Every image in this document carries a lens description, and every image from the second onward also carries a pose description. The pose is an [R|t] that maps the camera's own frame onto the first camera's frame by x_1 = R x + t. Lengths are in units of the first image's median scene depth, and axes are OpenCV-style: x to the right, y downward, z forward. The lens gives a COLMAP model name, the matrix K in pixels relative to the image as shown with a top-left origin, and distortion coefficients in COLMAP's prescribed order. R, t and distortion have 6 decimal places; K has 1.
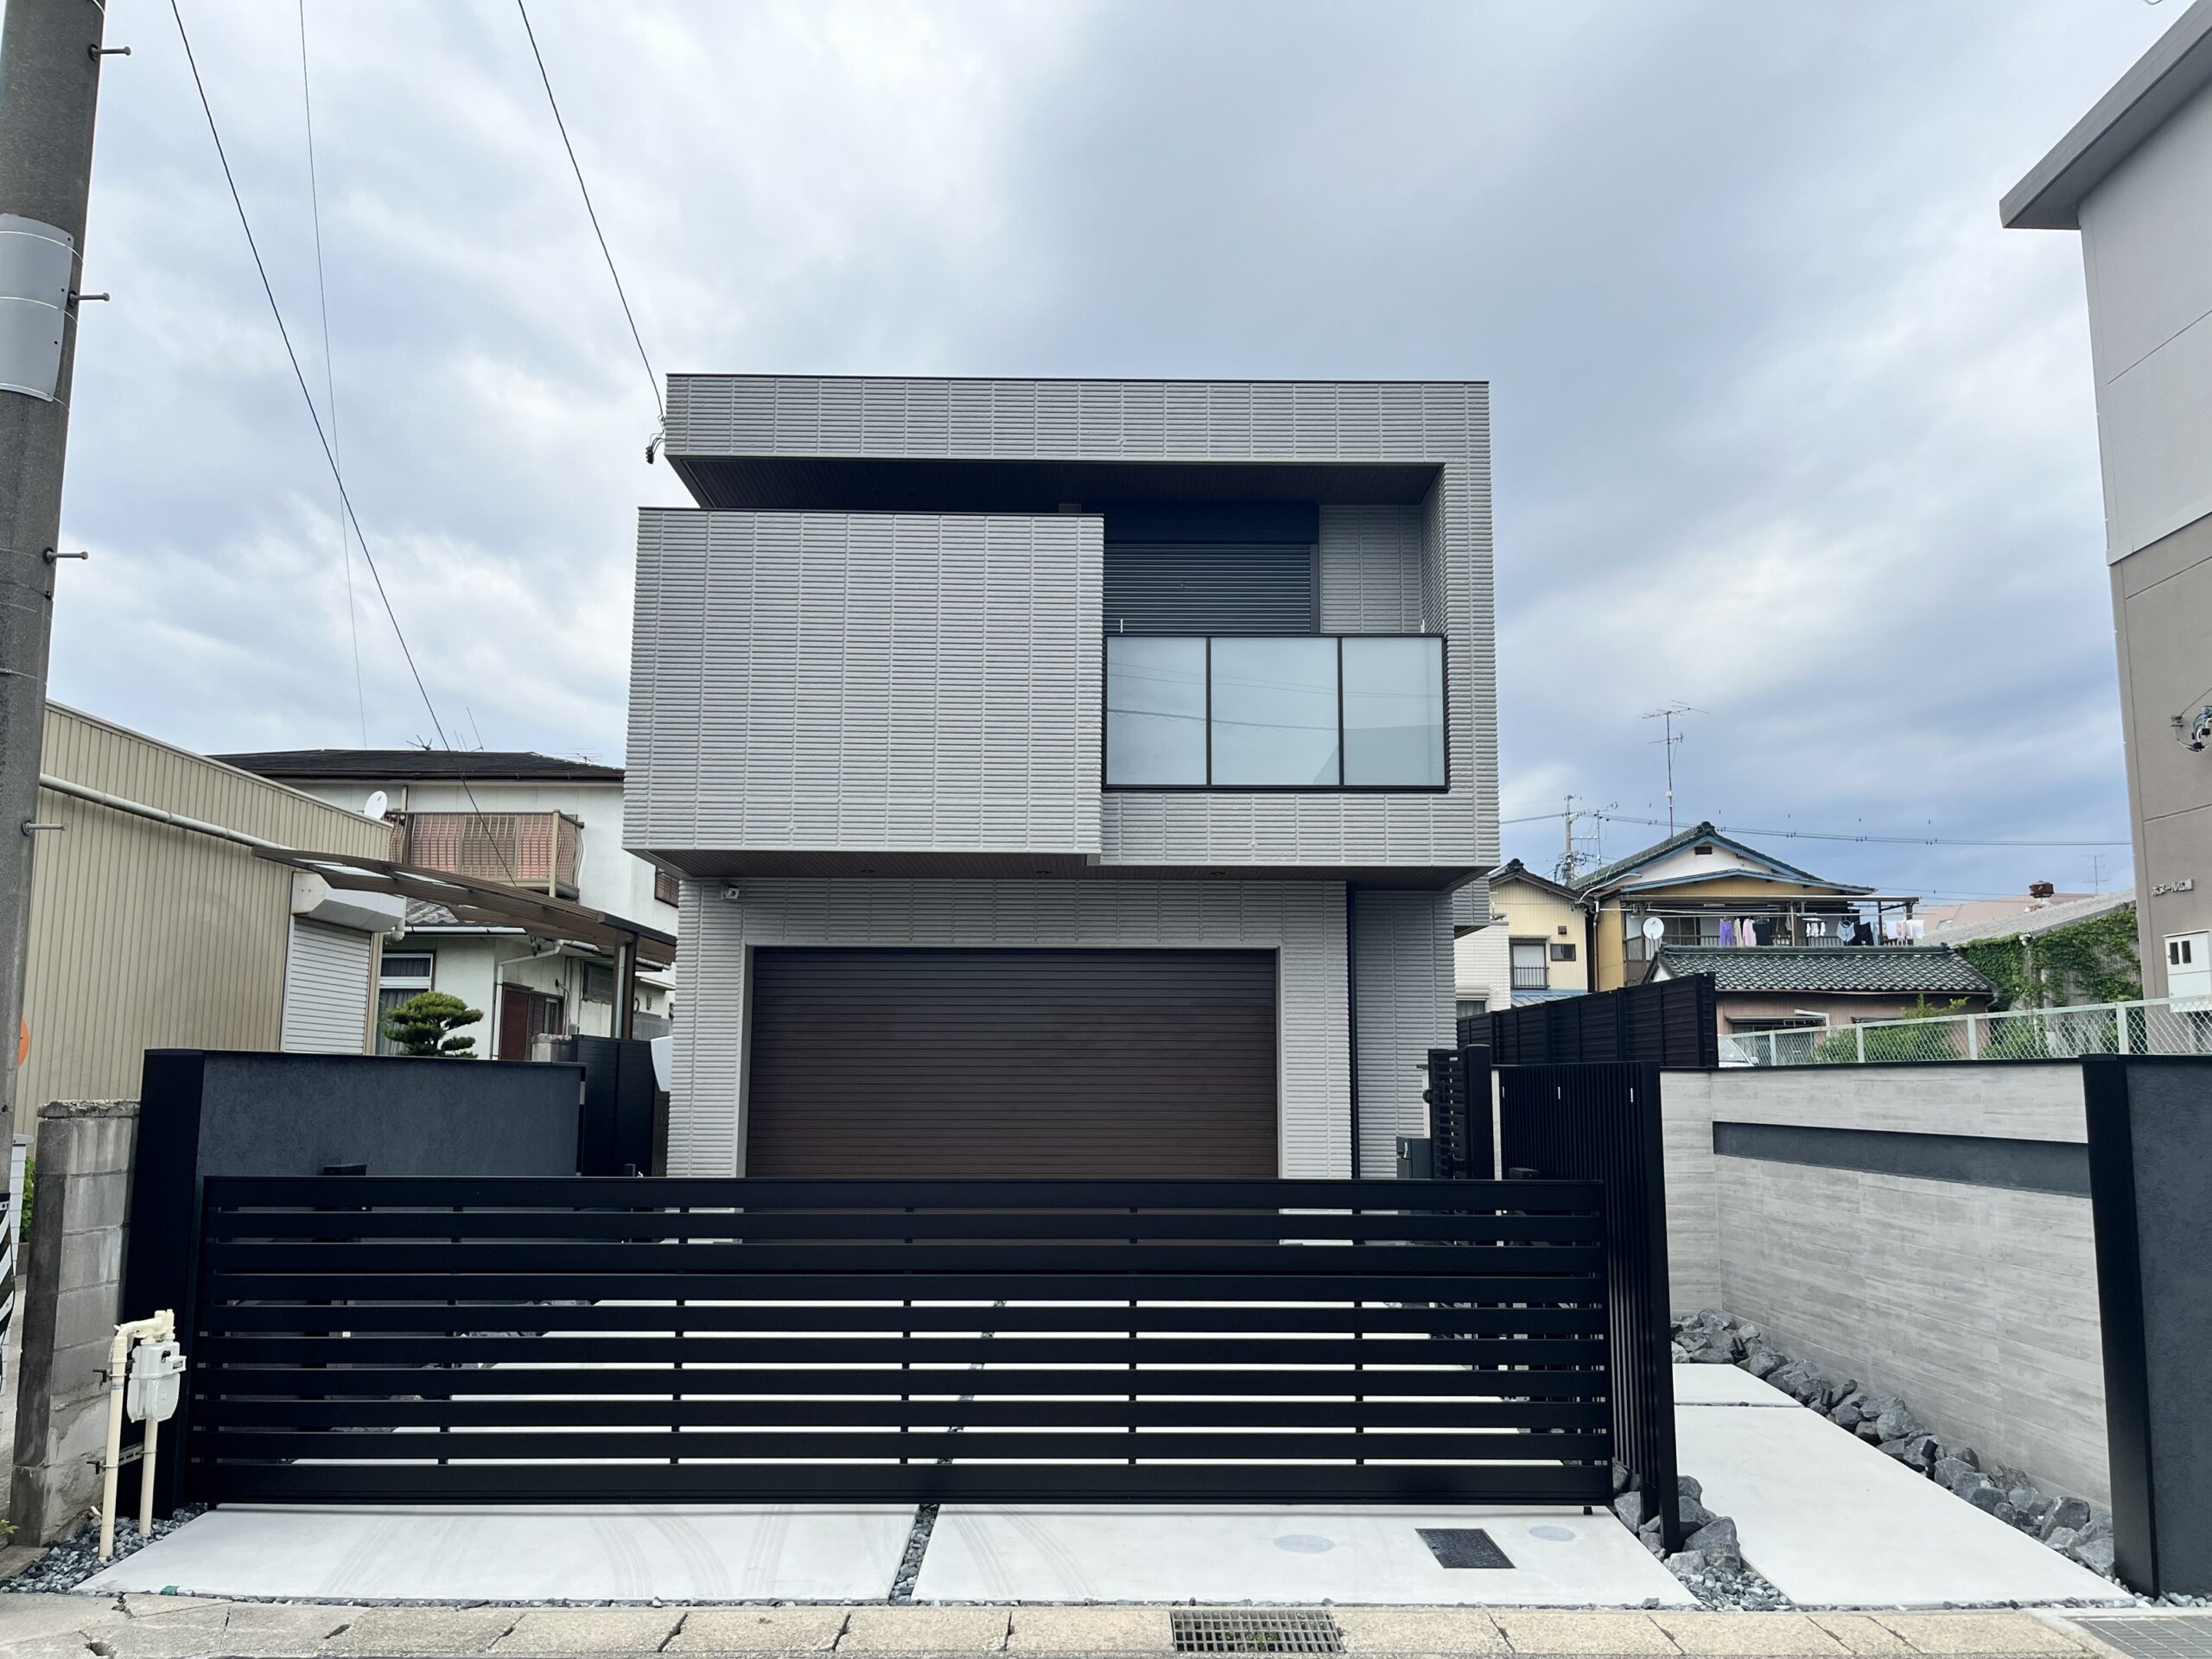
lens RADIAL K [[1691.4, 0, 1132.6], [0, 1691.4, 826.0], [0, 0, 1]] dist [0.065748, -0.102885]
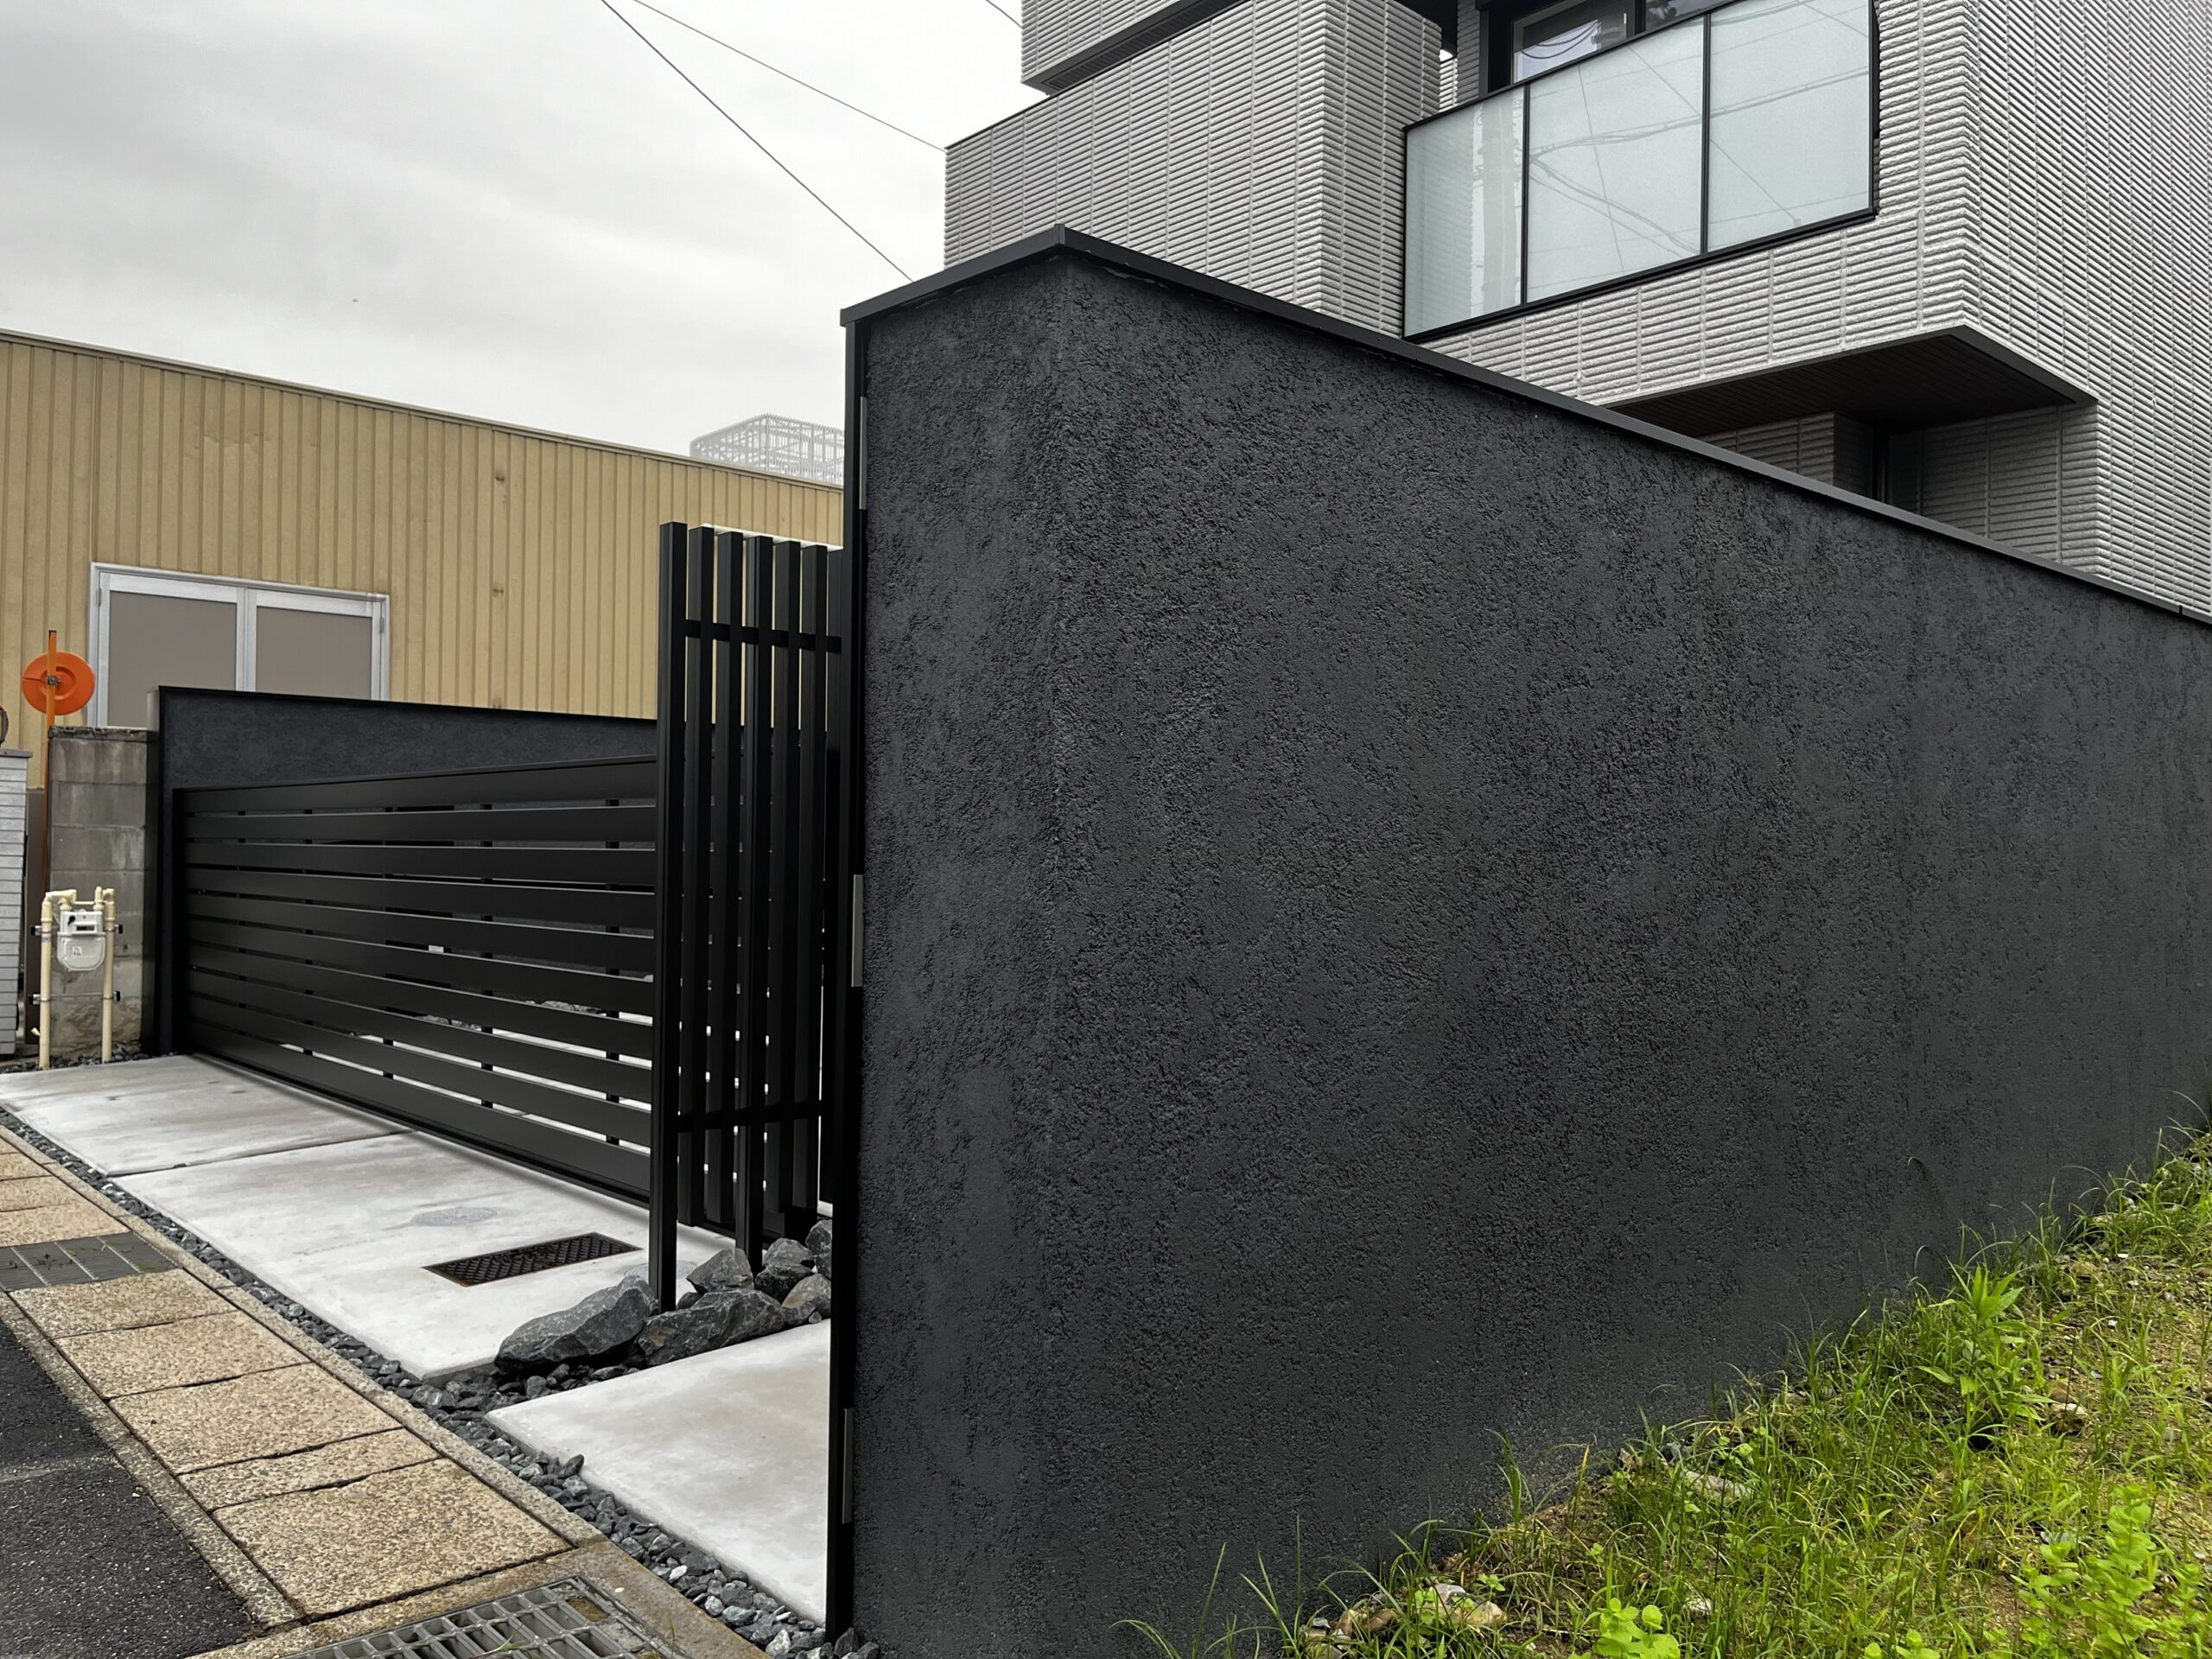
lens RADIAL K [[1692.4, 0, 1109.1], [0, 1692.4, 847.9], [0, 0, 1]] dist [0.073841, -0.111793]
pose [[0.660556, 0.001159, -0.750776, 0.695432], [0.103265, 0.990354, 0.092385, 0.173028], [0.743641, -0.138555, 0.654065, 0.589064]]
